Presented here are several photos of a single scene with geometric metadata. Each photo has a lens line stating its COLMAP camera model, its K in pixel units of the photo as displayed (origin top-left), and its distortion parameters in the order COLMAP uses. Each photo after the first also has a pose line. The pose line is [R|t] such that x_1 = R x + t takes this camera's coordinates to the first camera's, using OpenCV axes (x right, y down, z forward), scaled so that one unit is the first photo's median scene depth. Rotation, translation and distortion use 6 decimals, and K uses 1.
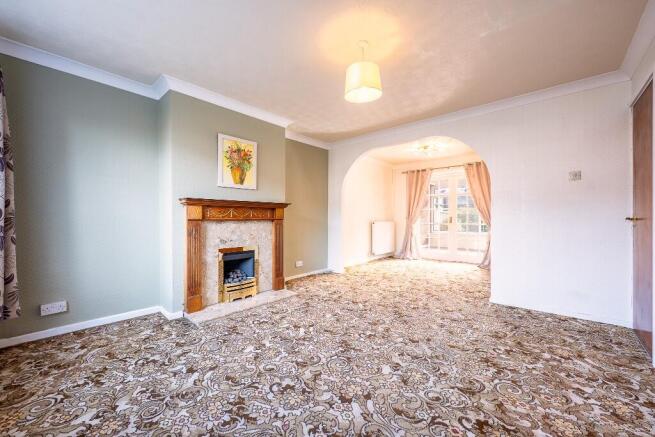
lens RADIAL K [[269.4, 0, 328.6], [0, 269.4, 213.7], [0, 0, 1]] dist [-0.001437, -0.000244]
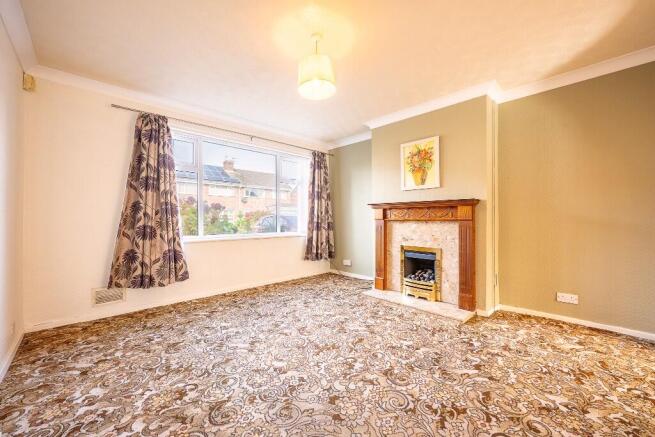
lens RADIAL K [[258.6, 0, 327.5], [0, 258.6, 218.5], [0, 0, 1]] dist [-0.001344, 0.000235]
pose [[-0.106467, 0.007274, -0.994290, 0.709842], [0.021213, 0.999762, 0.005042, 0.004507], [0.994090, -0.020555, -0.106596, 0.787192]]
